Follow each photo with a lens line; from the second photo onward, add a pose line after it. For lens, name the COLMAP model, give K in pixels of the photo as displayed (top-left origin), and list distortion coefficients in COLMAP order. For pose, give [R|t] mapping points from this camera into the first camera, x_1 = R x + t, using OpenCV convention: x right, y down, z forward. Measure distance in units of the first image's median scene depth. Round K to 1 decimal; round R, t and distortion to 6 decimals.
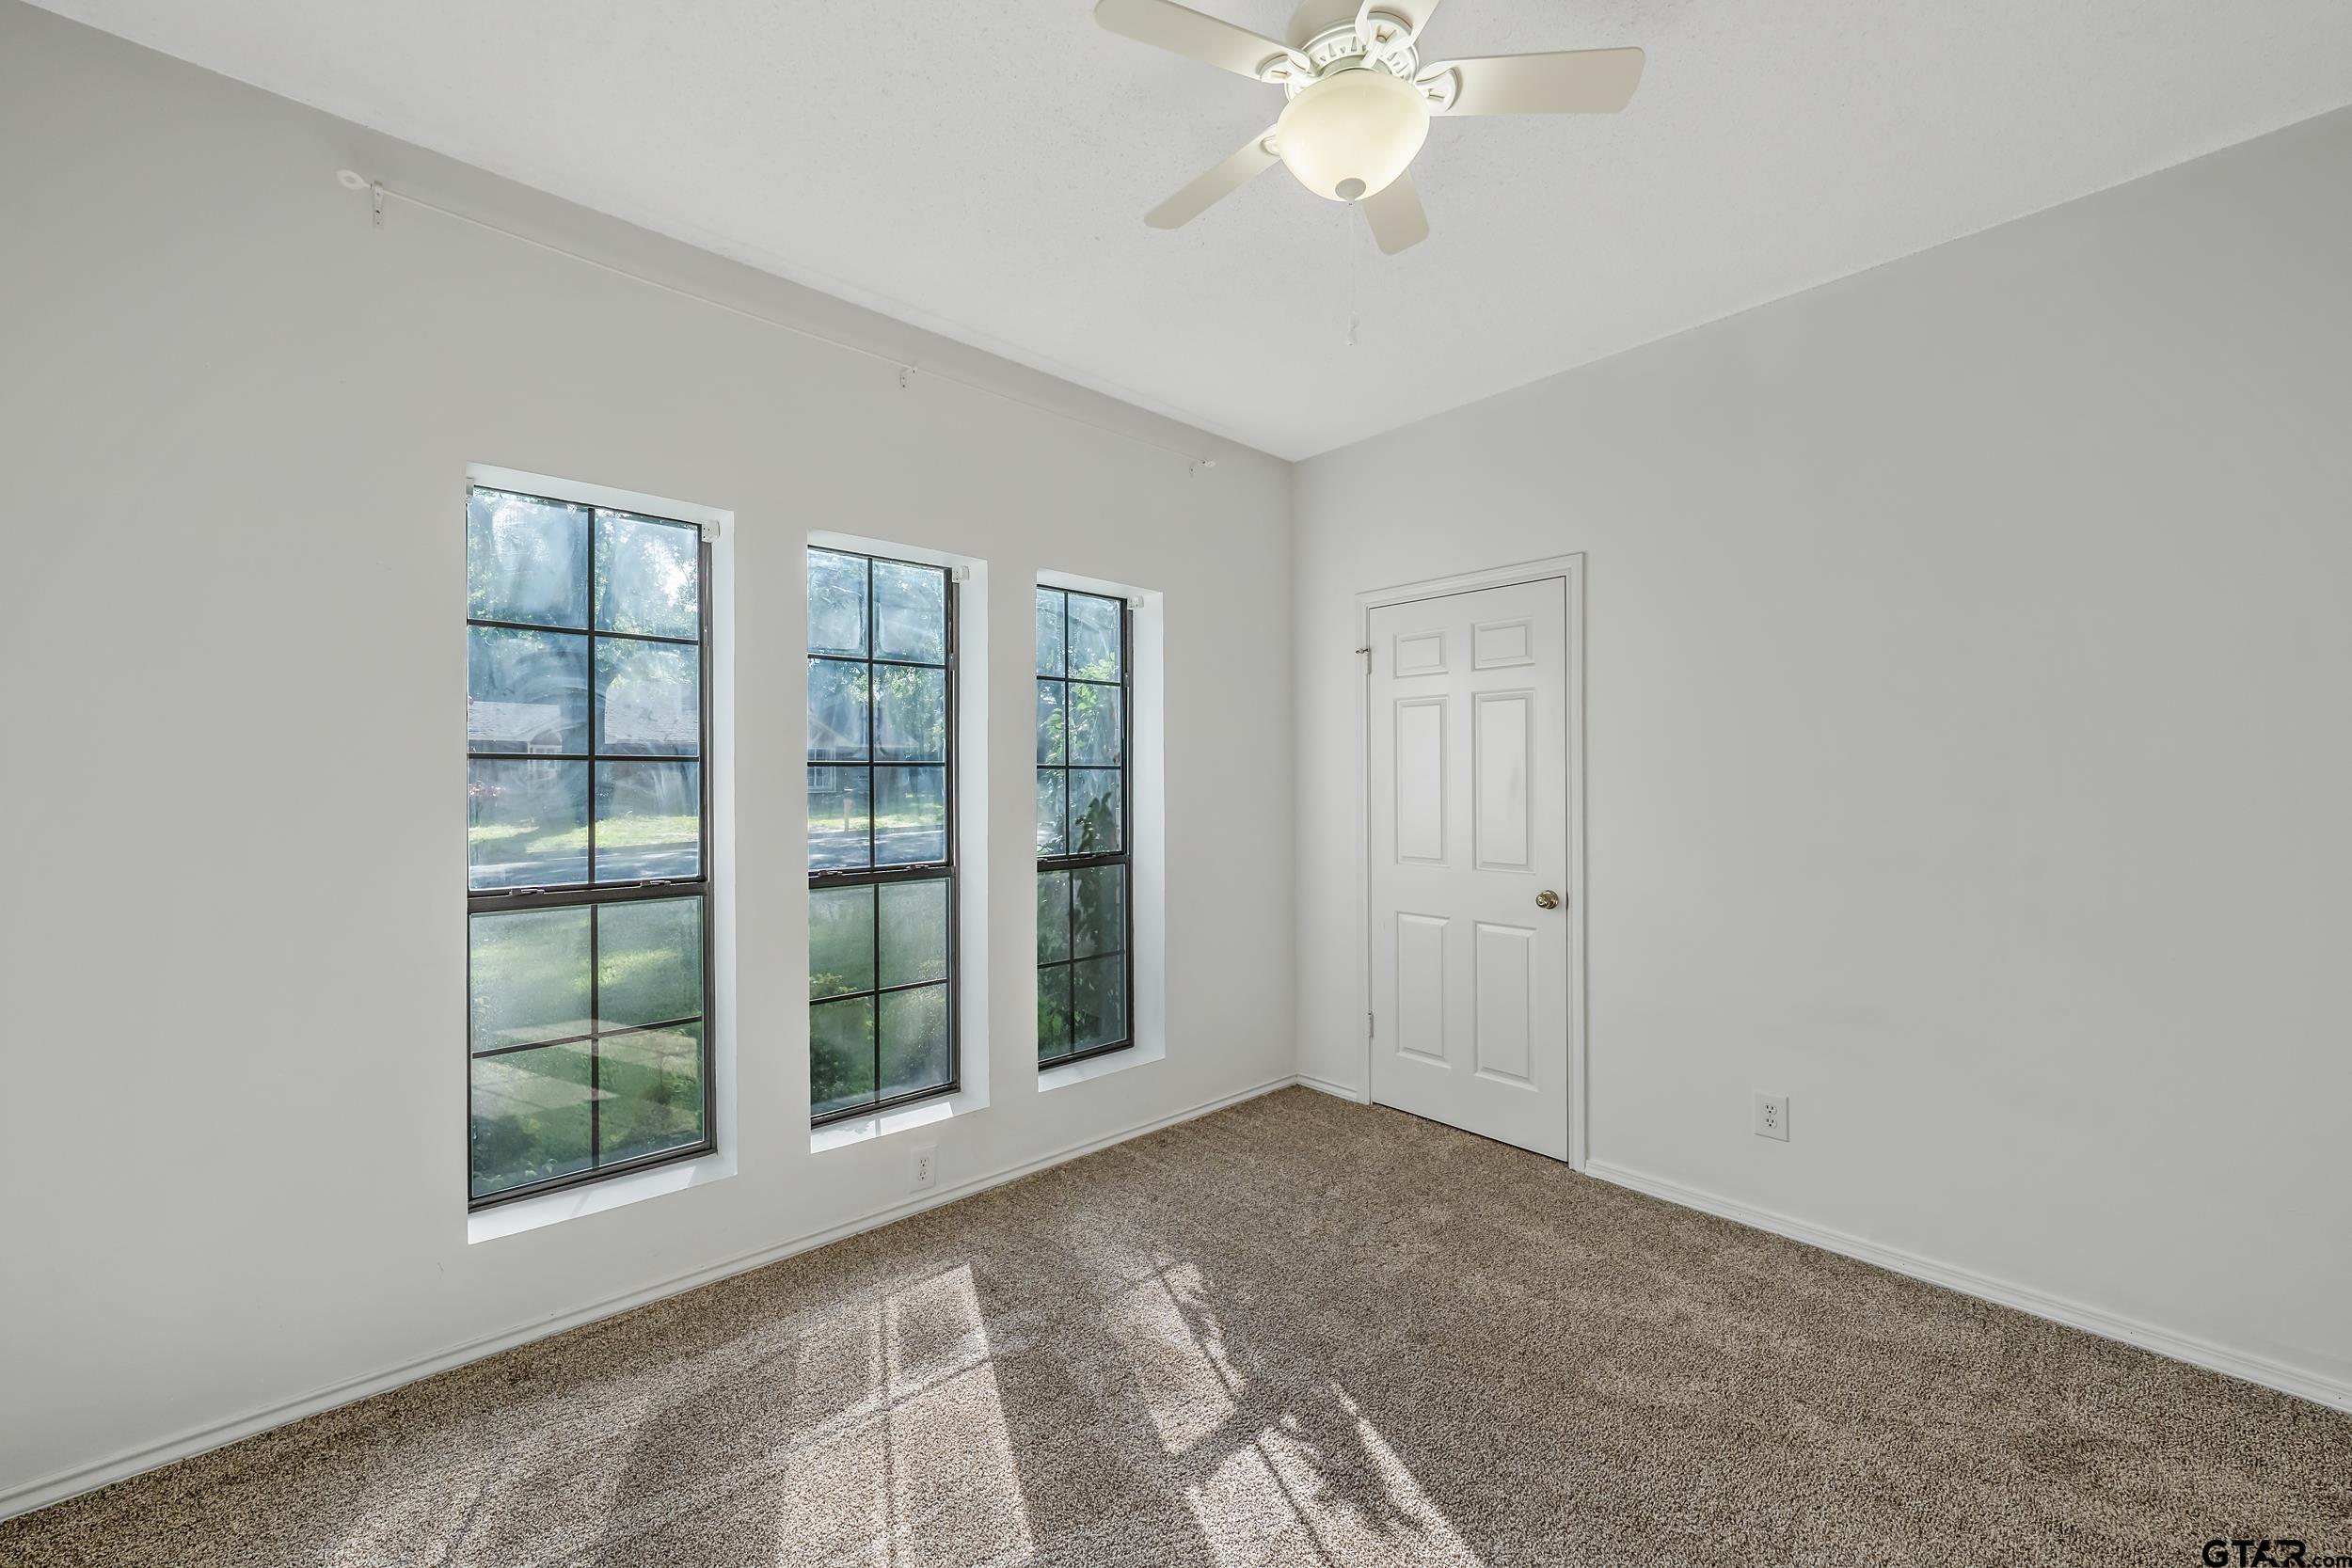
lens RADIAL K [[948.3, 0, 1168.4], [0, 948.3, 774.7], [0, 0, 1]] dist [-0.000301, -0.000326]
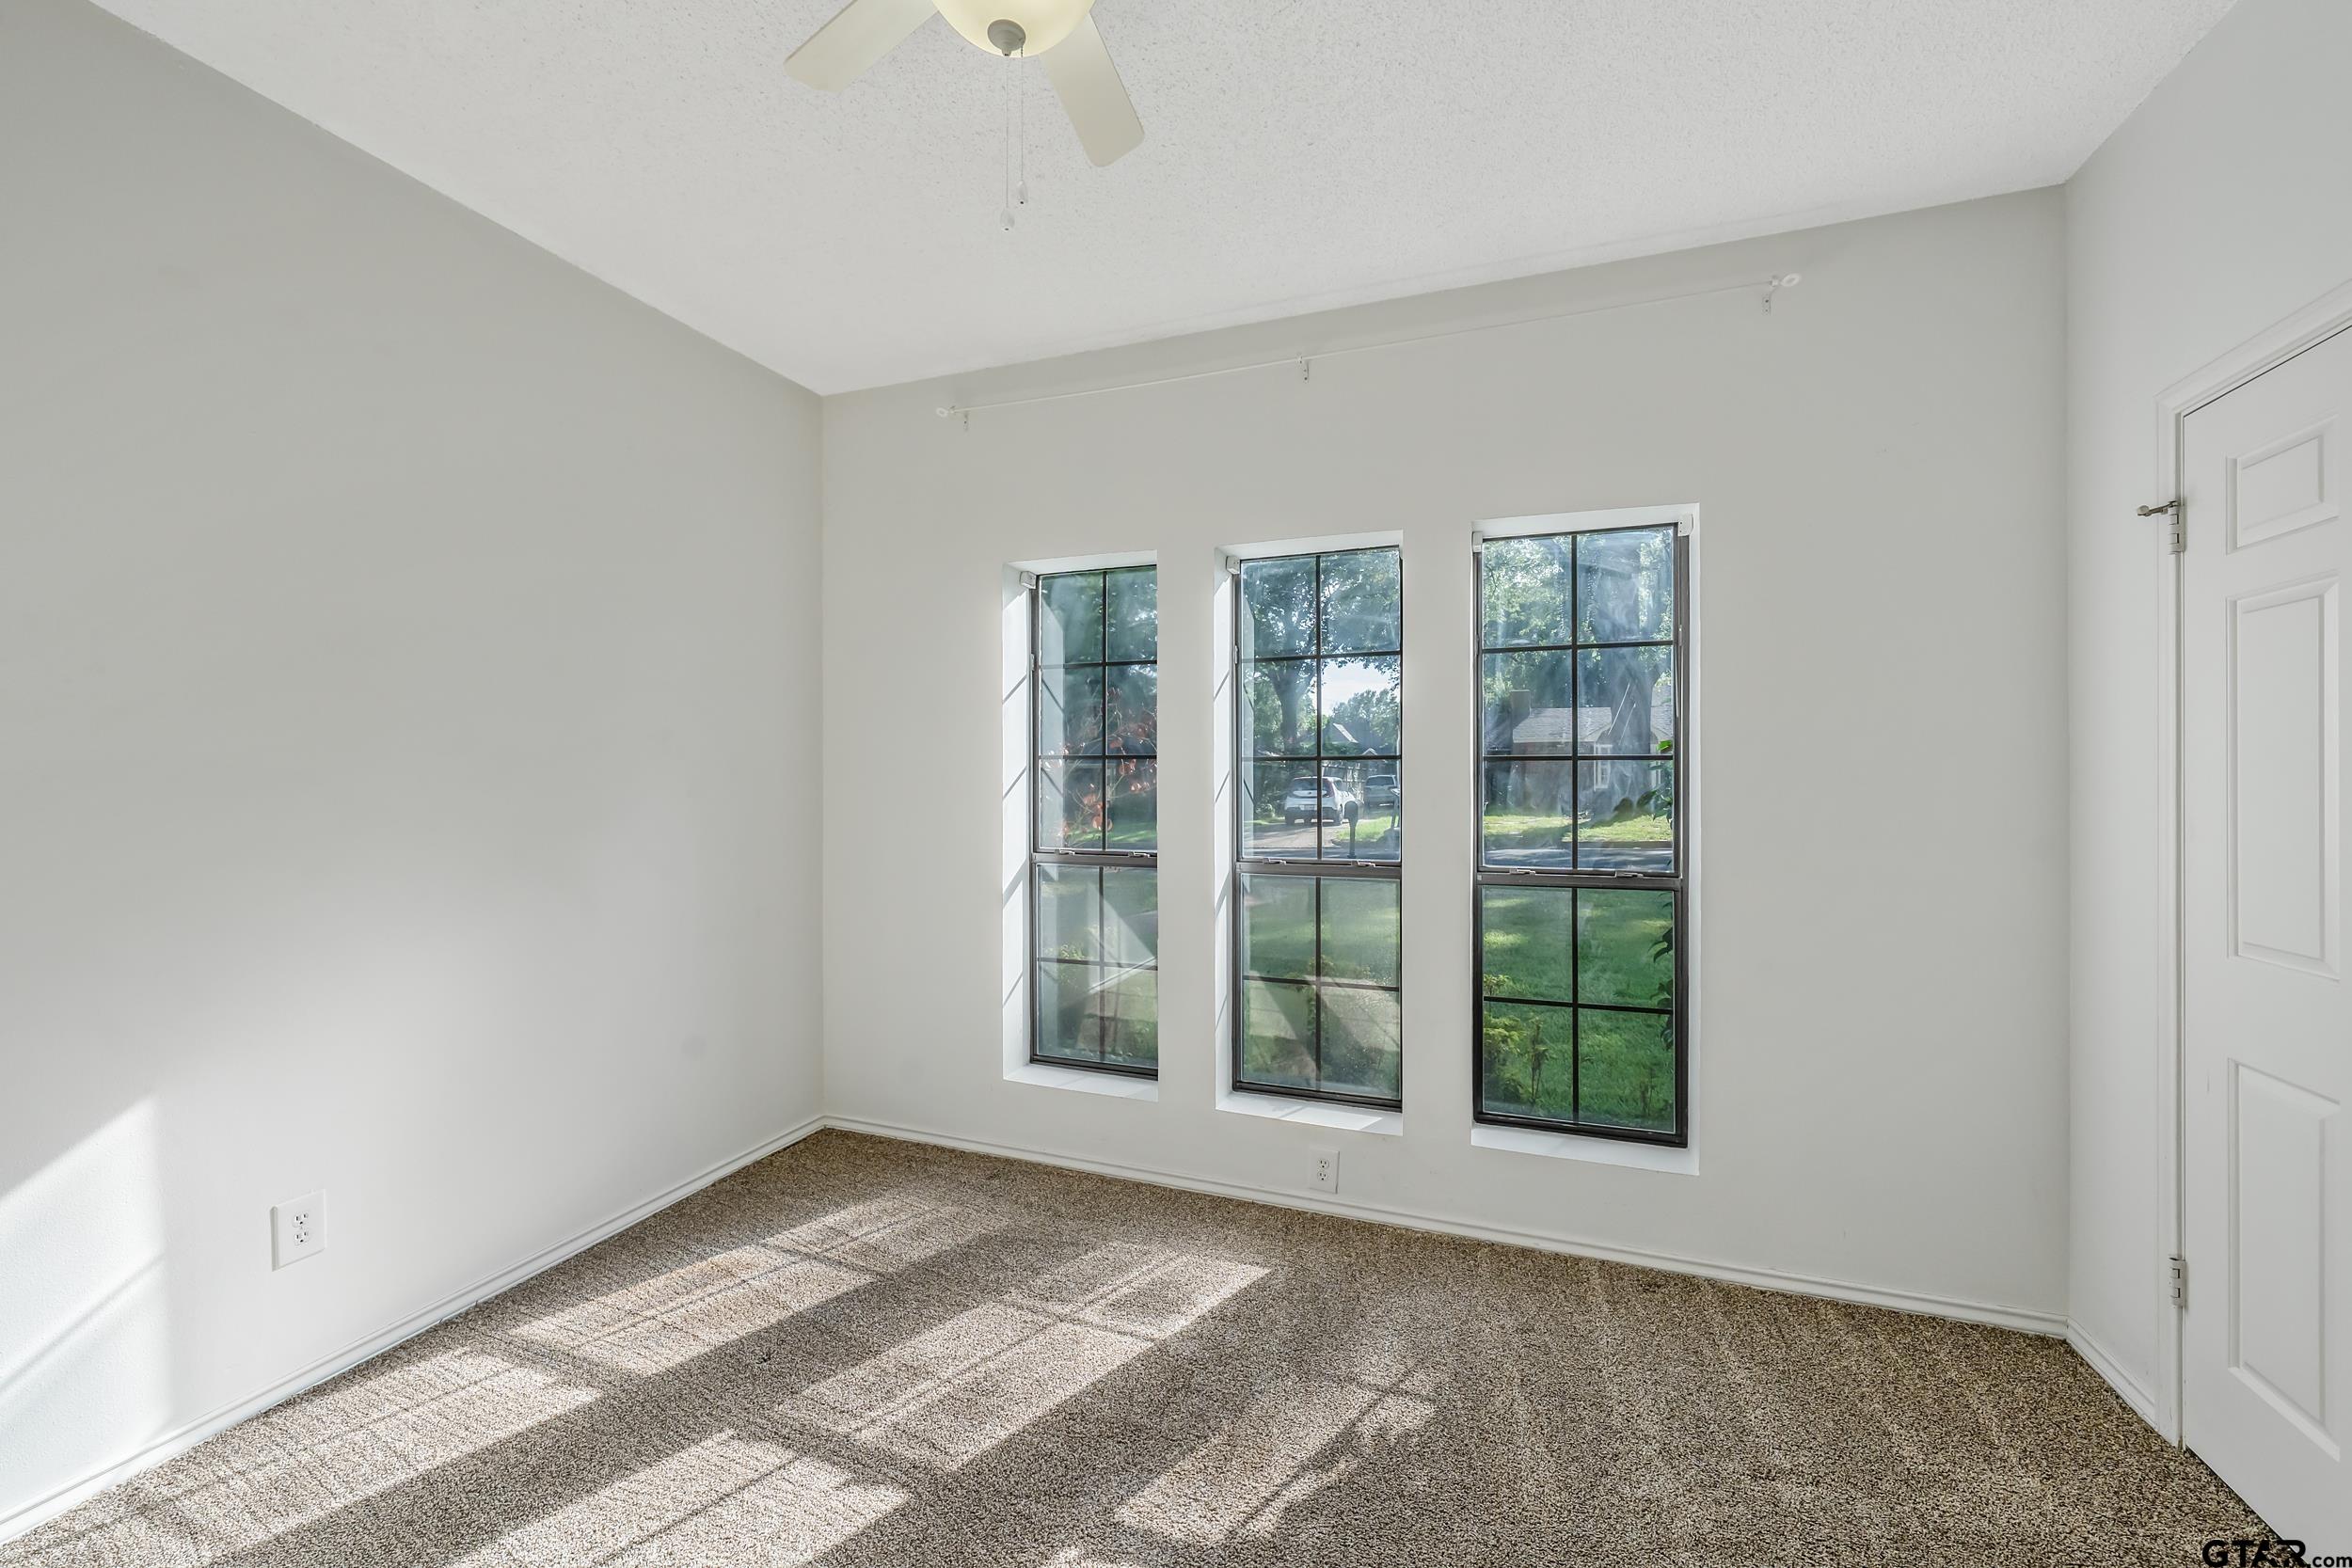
lens RADIAL K [[948.3, 0, 1168.4], [0, 948.3, 774.7], [0, 0, 1]] dist [-0.000301, -0.000326]
pose [[0.436569, 0.000484, -0.899671, 0.489374], [0.000195, 1.000000, 0.000633, 0.005992], [0.899671, -0.000452, 0.436569, 0.381404]]
